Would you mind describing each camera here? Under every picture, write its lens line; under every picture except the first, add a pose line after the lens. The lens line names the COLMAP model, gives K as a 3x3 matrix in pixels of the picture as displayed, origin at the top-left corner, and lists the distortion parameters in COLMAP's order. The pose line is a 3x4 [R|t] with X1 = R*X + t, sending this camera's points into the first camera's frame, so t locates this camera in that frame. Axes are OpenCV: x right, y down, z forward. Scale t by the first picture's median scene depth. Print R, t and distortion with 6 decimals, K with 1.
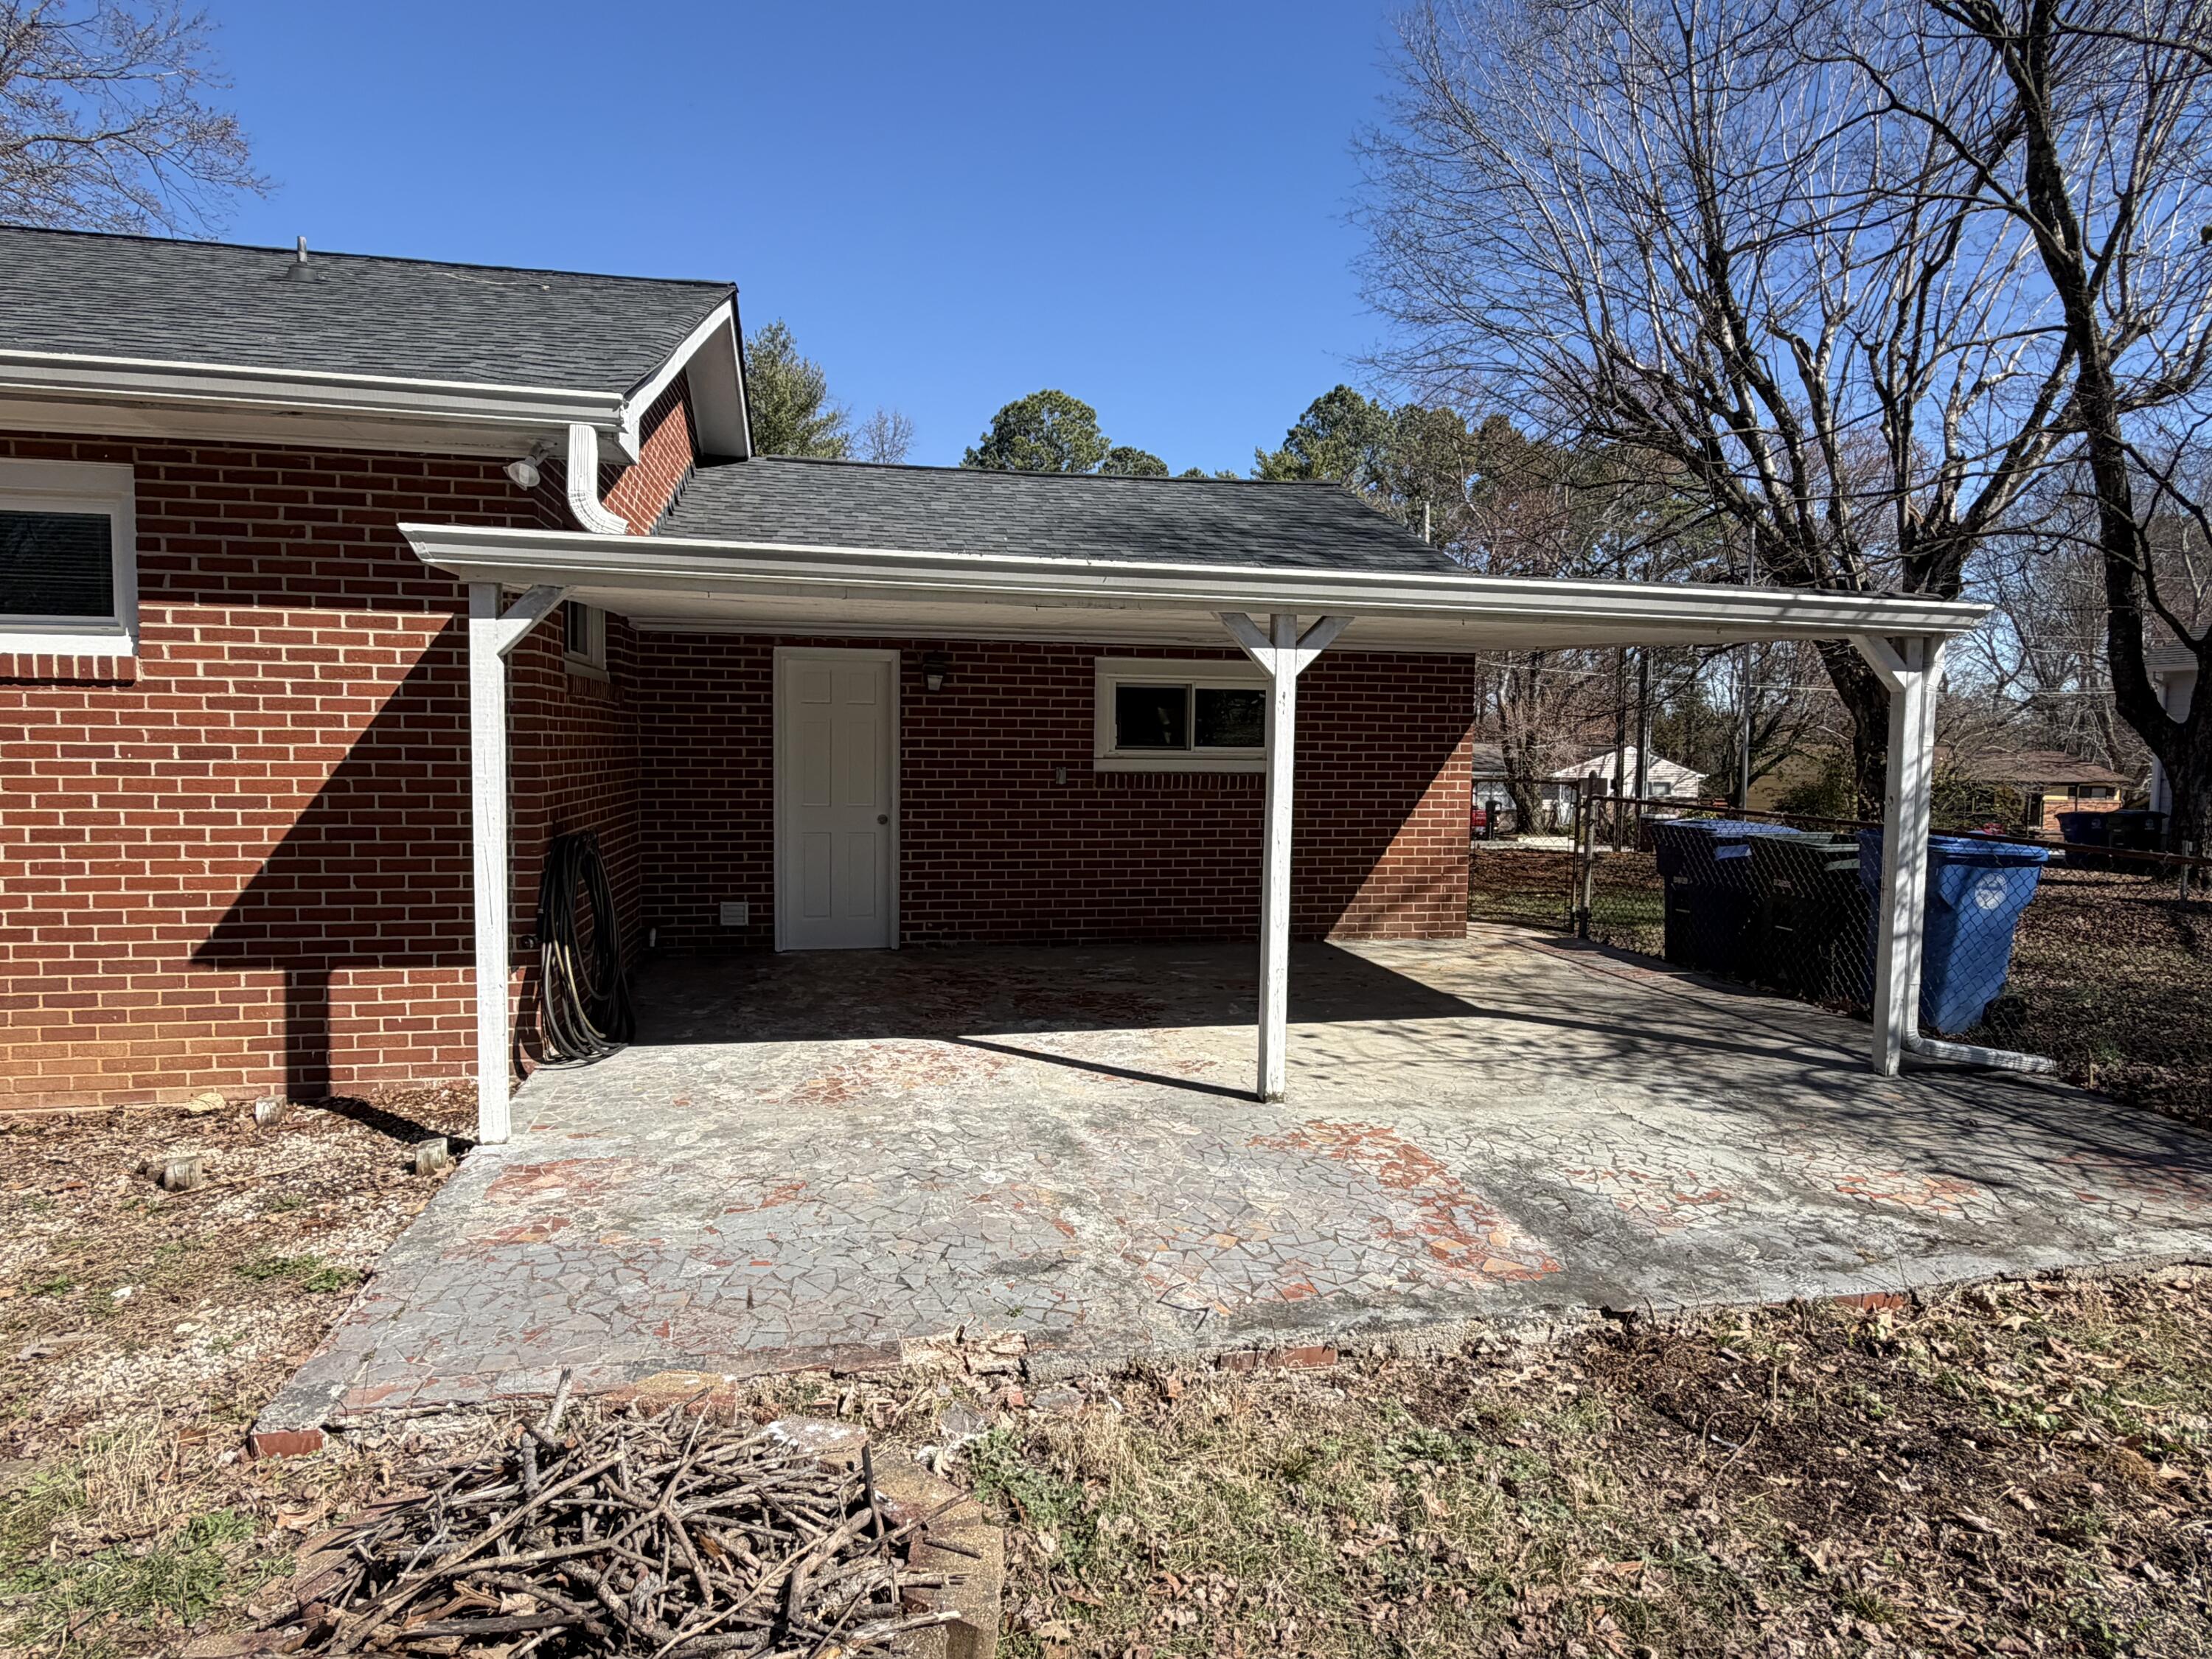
lens RADIAL K [[1266.1, 0, 1106.0], [0, 1266.1, 829.5], [0, 0, 1]] dist [0.001913, 0.000195]
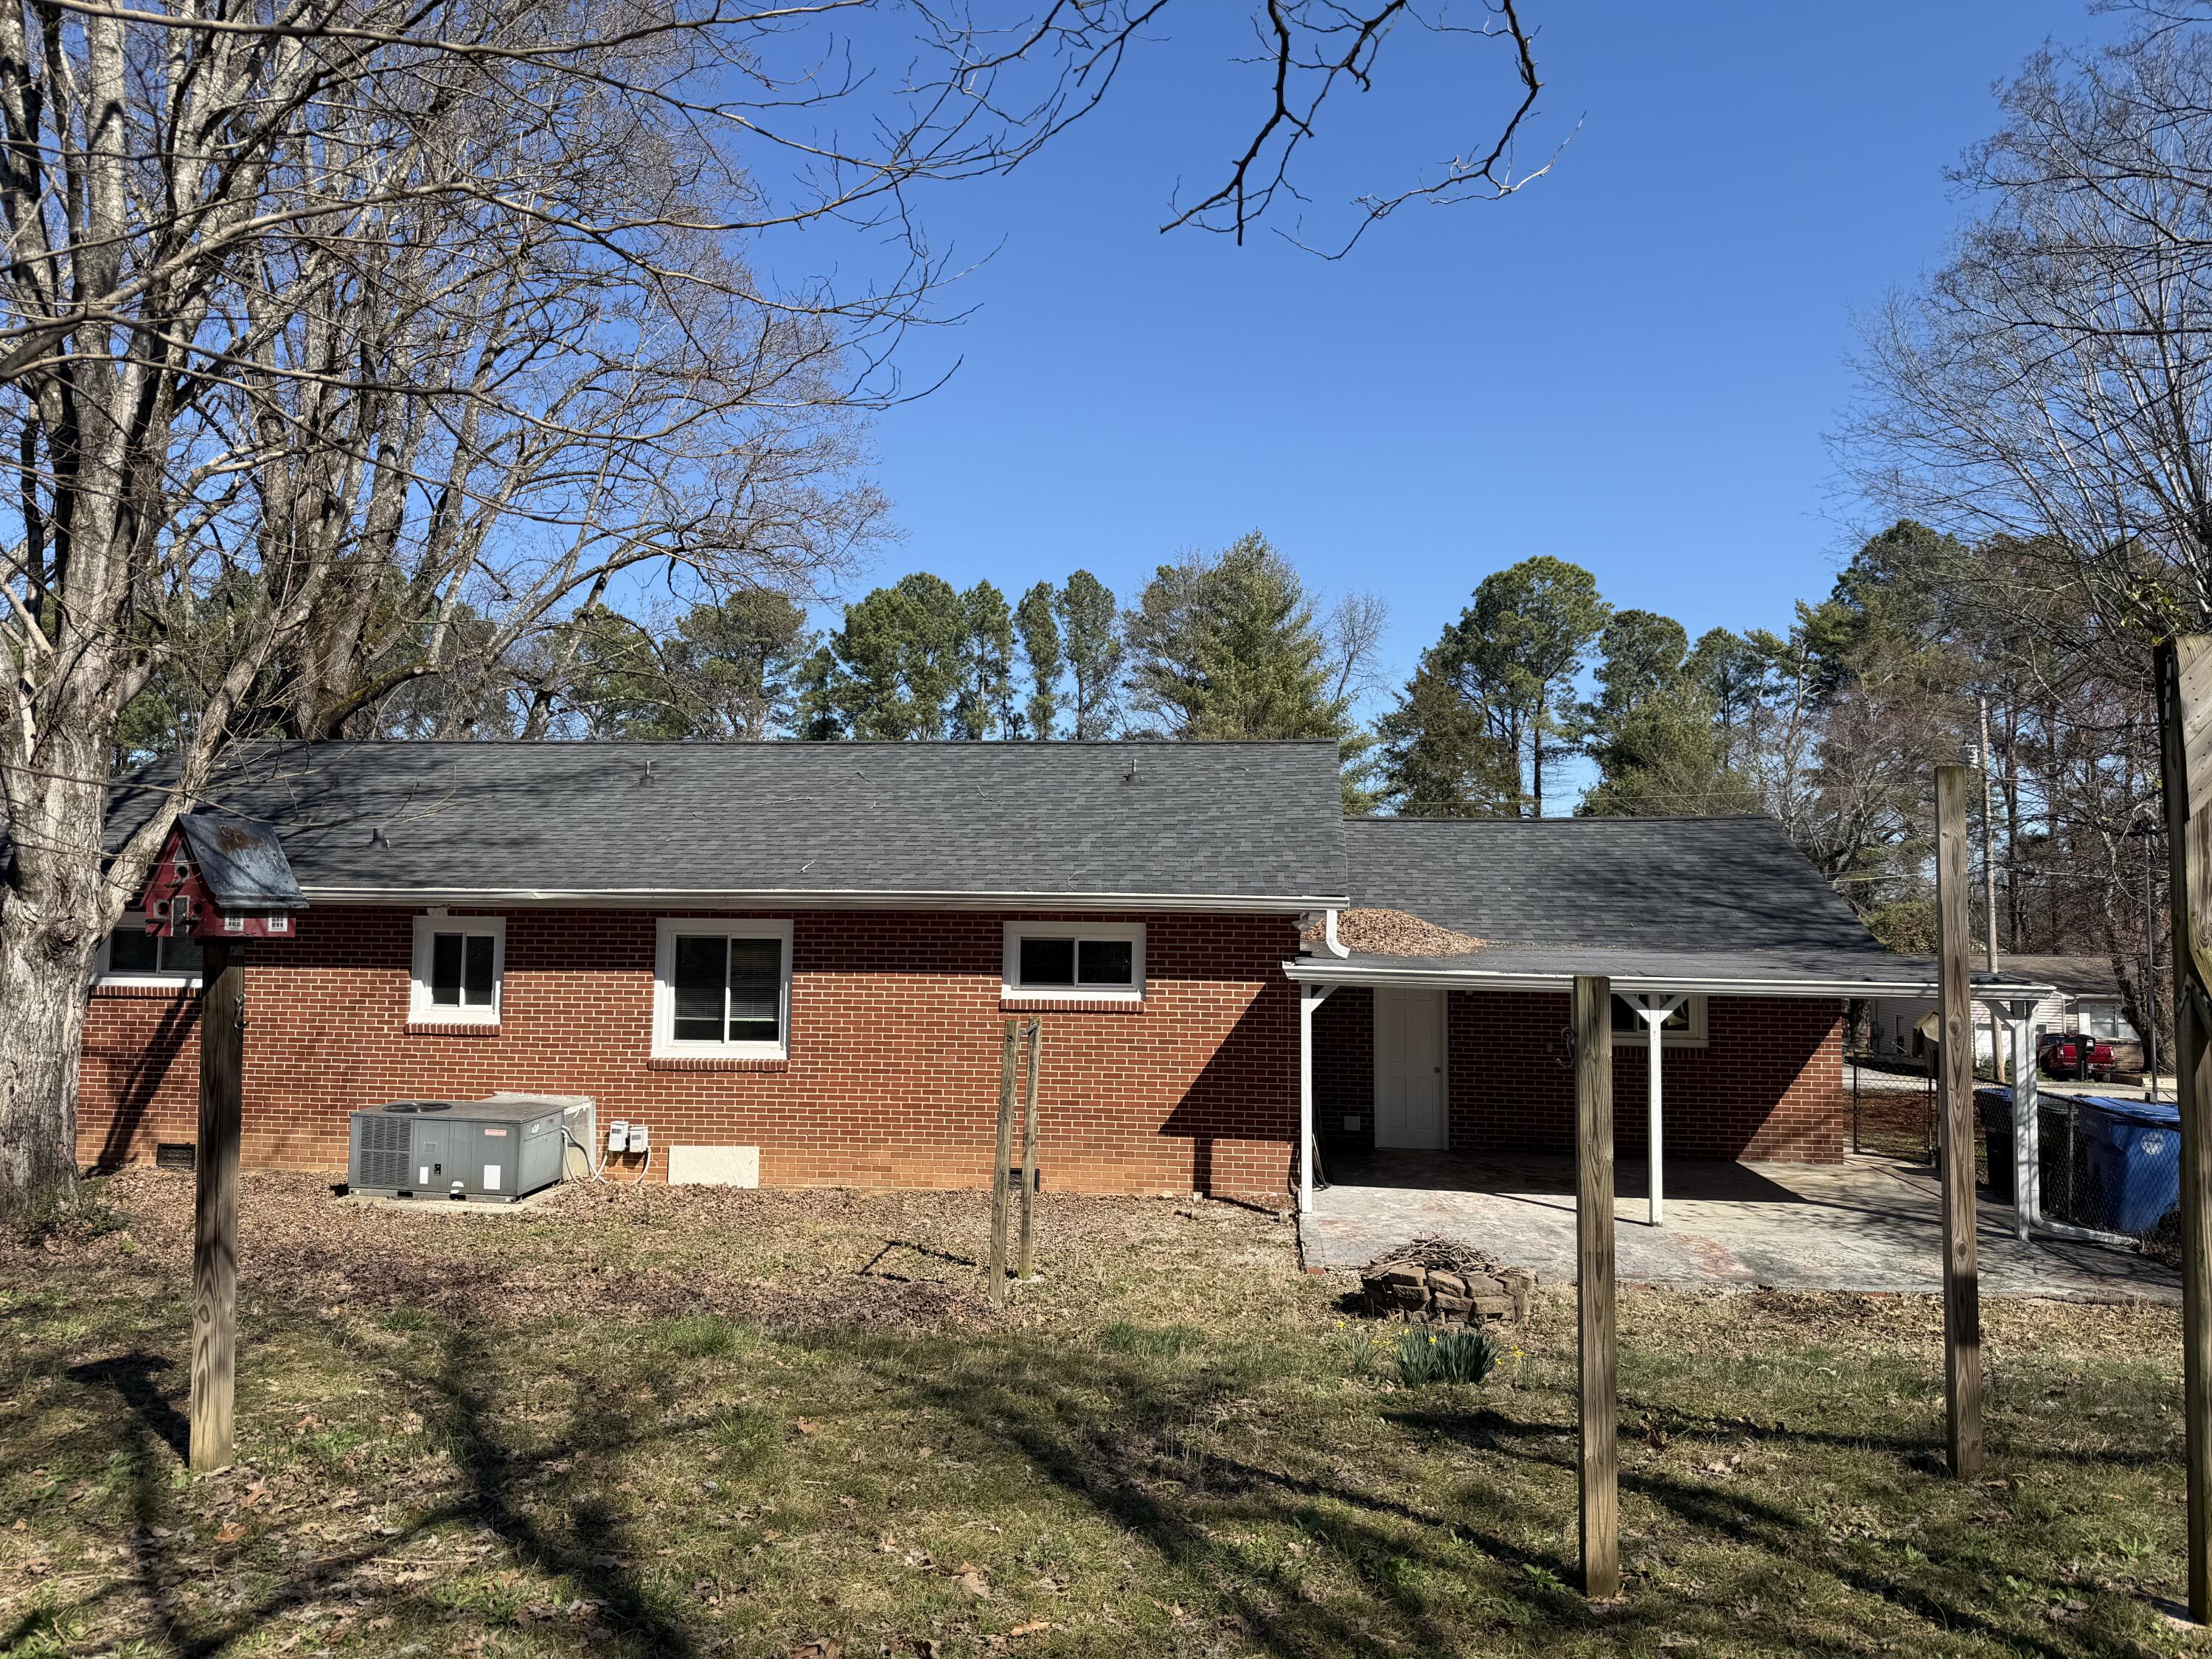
lens RADIAL K [[1556.7, 0, 1106.0], [0, 1556.7, 829.5], [0, 0, 1]] dist [0.072108, -0.127320]
pose [[0.950169, -0.016780, -0.311284, 0.080223], [-0.024629, 0.991388, -0.128618, -0.067746], [0.310762, 0.129876, 0.941573, -1.598641]]
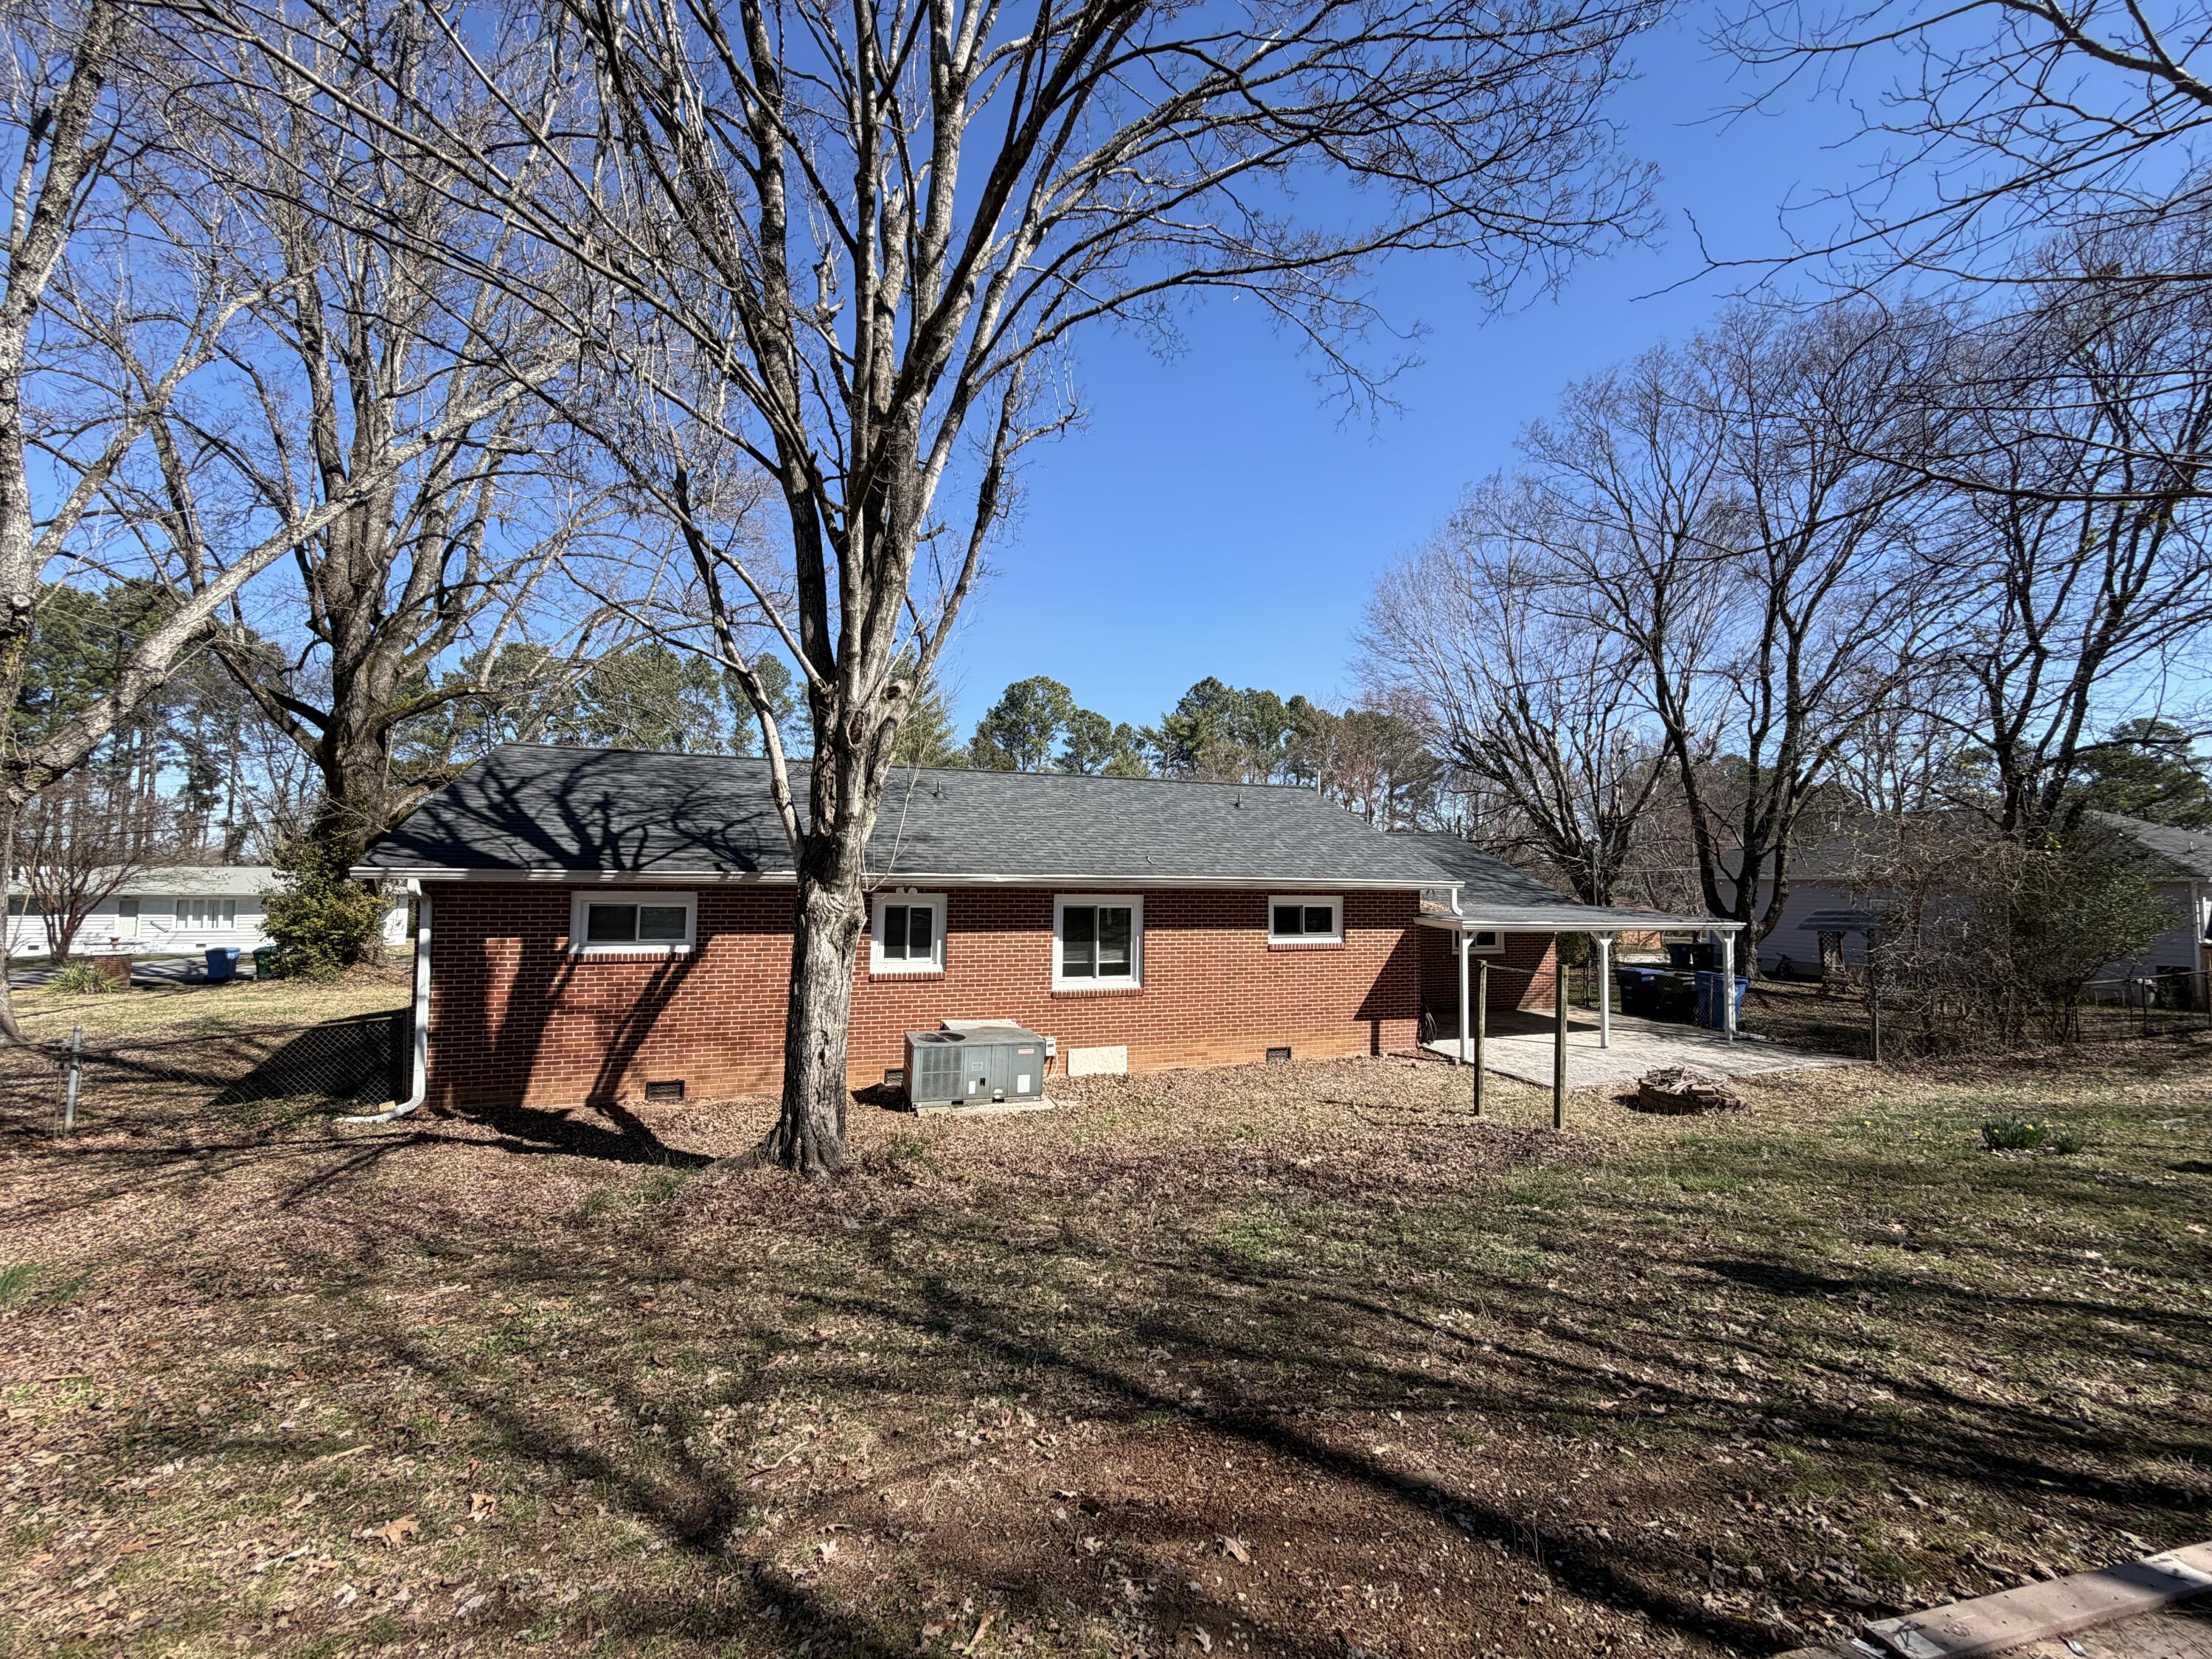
lens RADIAL K [[890.8, 0, 1106.0], [0, 890.8, 829.5], [0, 0, 1]] dist [-0.002497, -0.000115]
pose [[0.990031, 0.011357, 0.140394, -1.679740], [0.006172, 0.992289, -0.123789, -0.128289], [-0.140717, 0.123421, 0.982327, -1.511865]]
